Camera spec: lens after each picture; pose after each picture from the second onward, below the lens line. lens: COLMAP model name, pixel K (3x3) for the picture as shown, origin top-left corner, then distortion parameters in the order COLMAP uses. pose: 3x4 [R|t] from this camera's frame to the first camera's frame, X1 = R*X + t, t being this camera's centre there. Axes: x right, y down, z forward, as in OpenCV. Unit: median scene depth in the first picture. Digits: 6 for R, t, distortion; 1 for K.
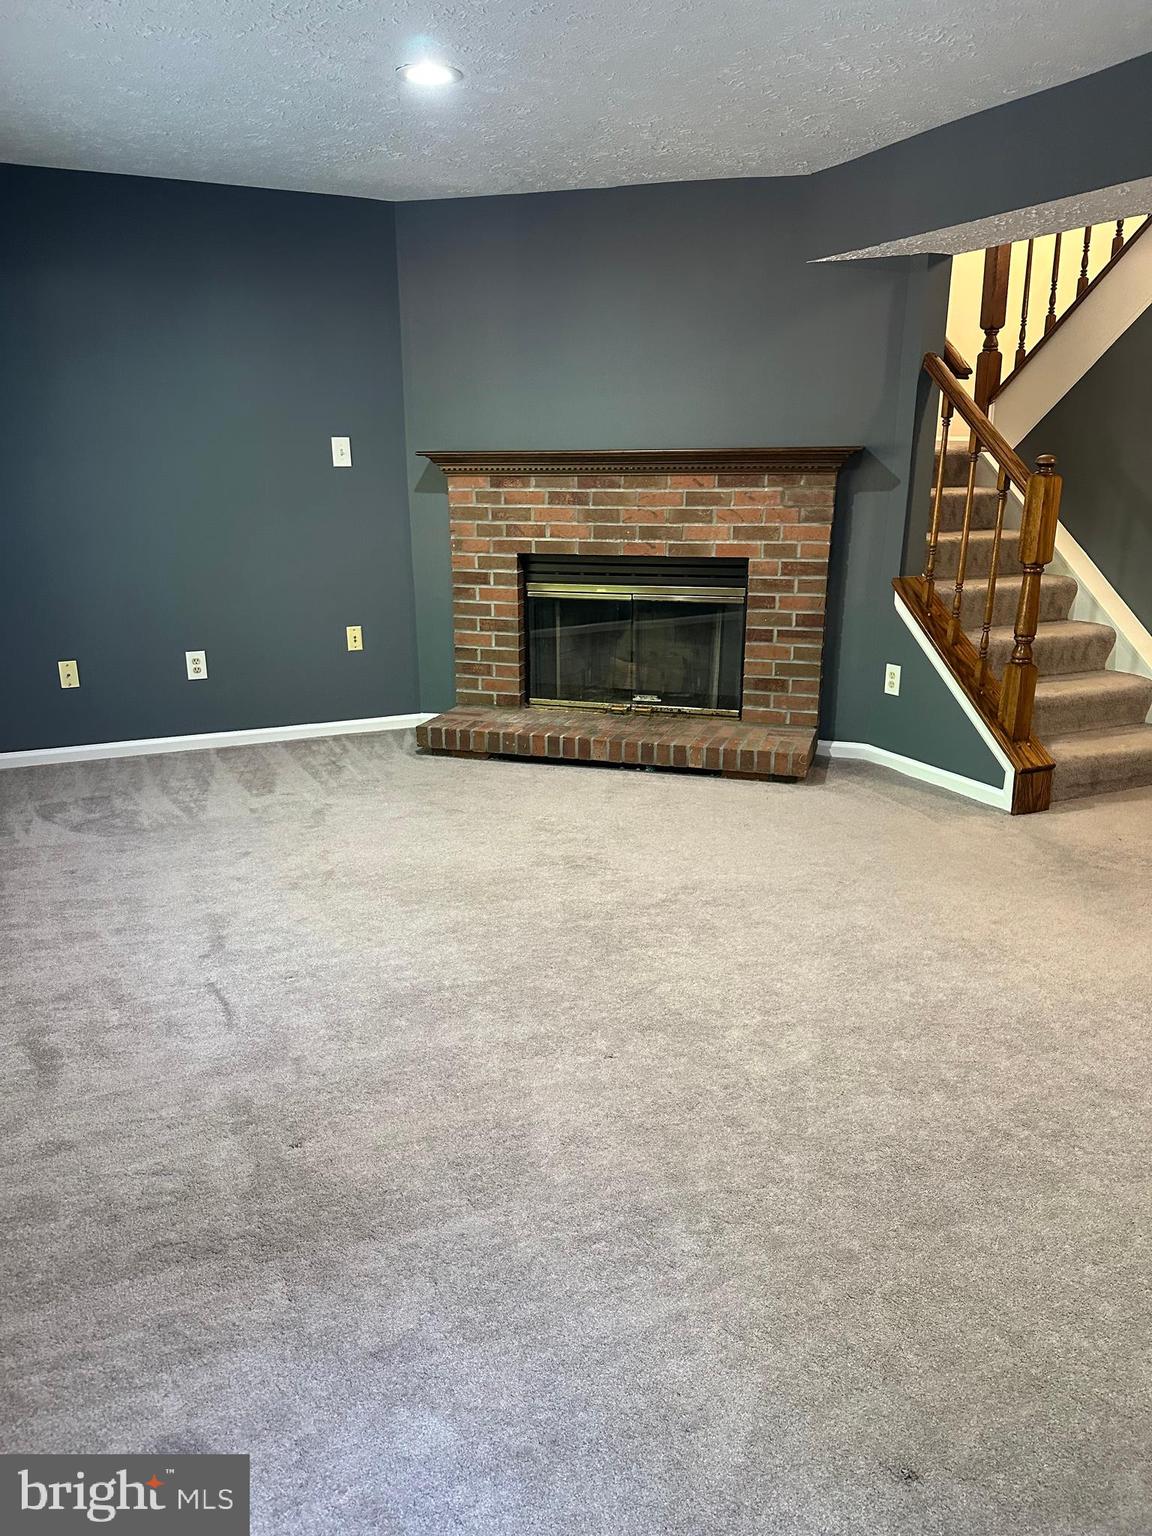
lens RADIAL K [[1081.5, 0, 555.5], [0, 1081.5, 769.7], [0, 0, 1]] dist [0.057163, -0.083433]
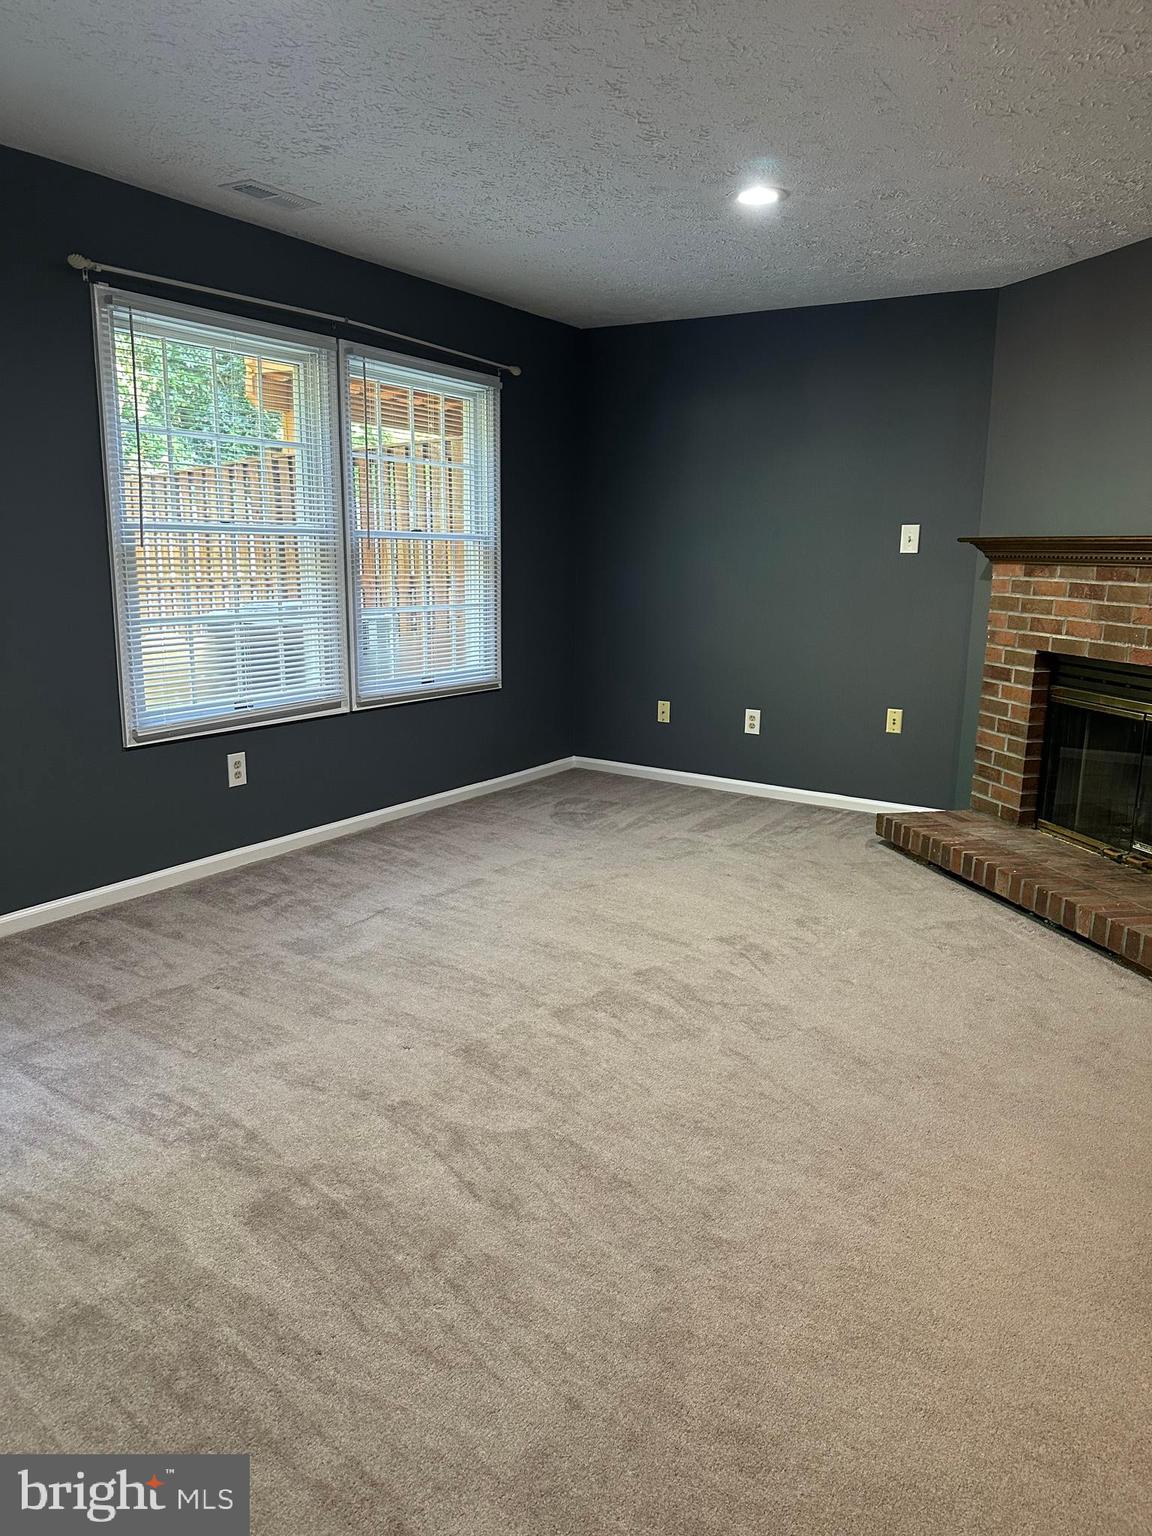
lens RADIAL K [[1081.5, 0, 561.5], [0, 1081.5, 771.7], [0, 0, 1]] dist [0.057163, -0.083433]
pose [[0.496762, 0.183300, -0.848309, 0.605895], [-0.243922, 0.967531, 0.066223, -0.077916], [0.832904, 0.174025, 0.525344, 0.260915]]
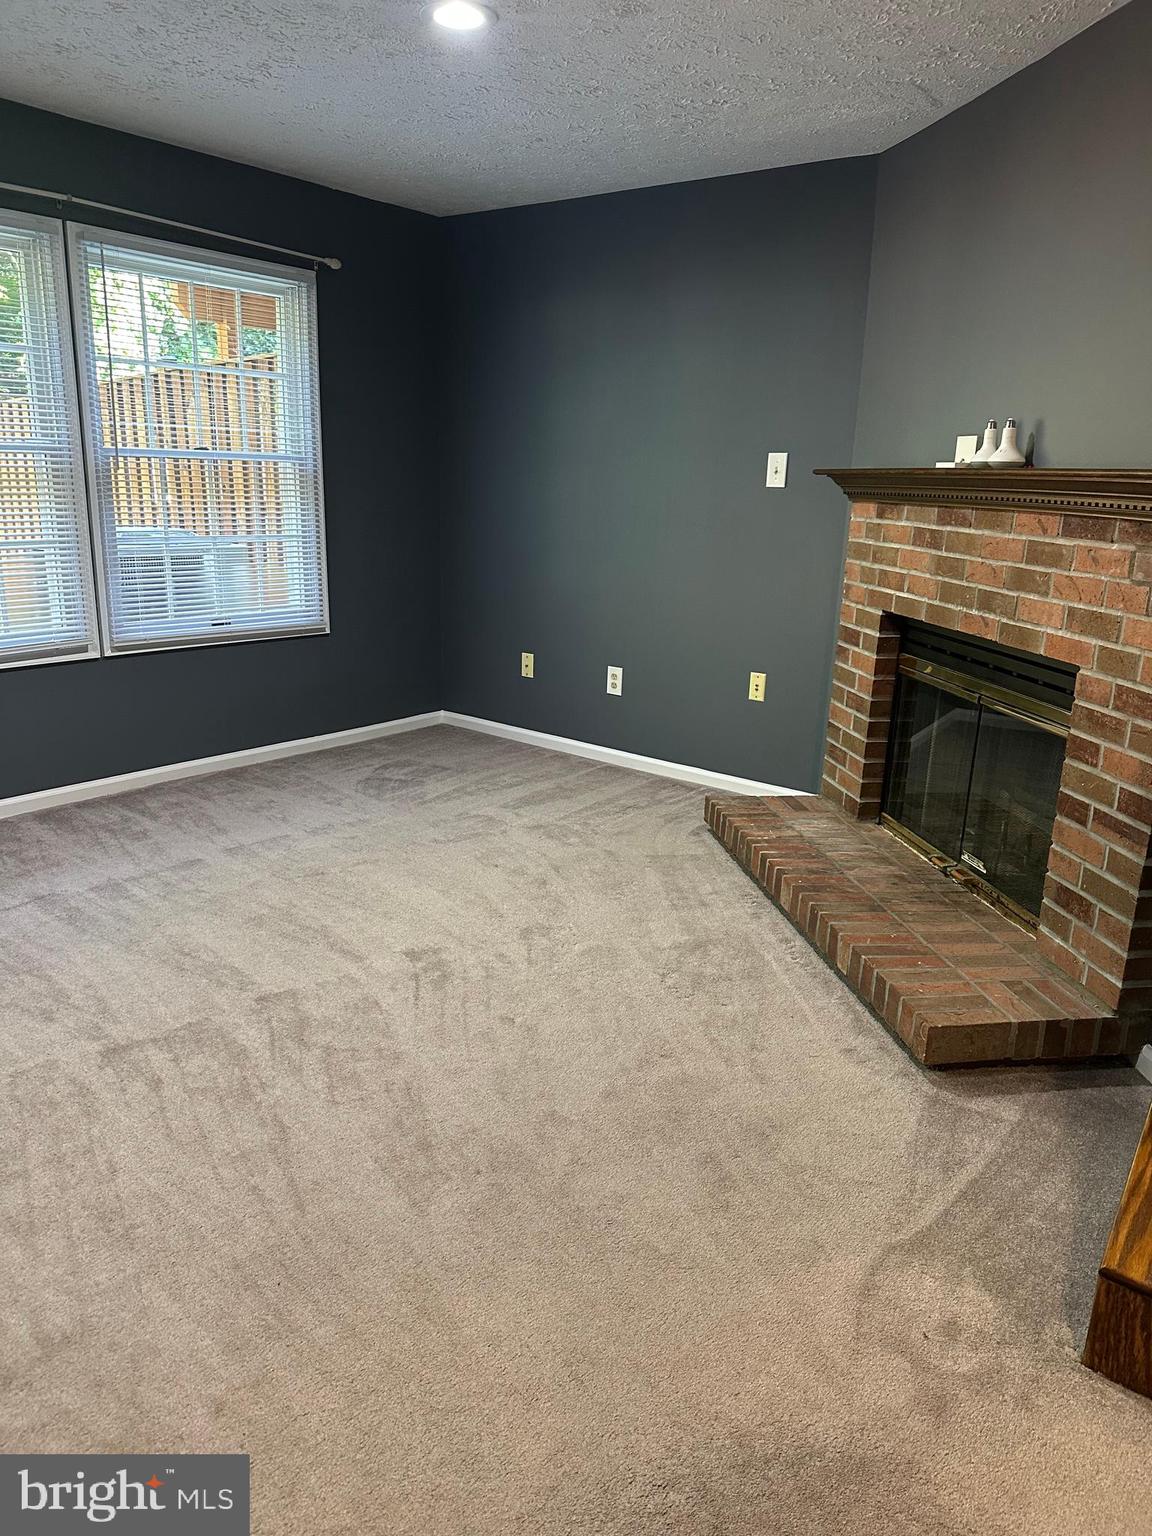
lens RADIAL K [[1081.5, 0, 569.7], [0, 1081.5, 774.8], [0, 0, 1]] dist [0.057163, -0.083433]
pose [[0.417870, 0.254367, -0.872171, 0.601257], [-0.270189, 0.951362, 0.148012, -0.164164], [0.867400, 0.173801, 0.466273, 0.562053]]
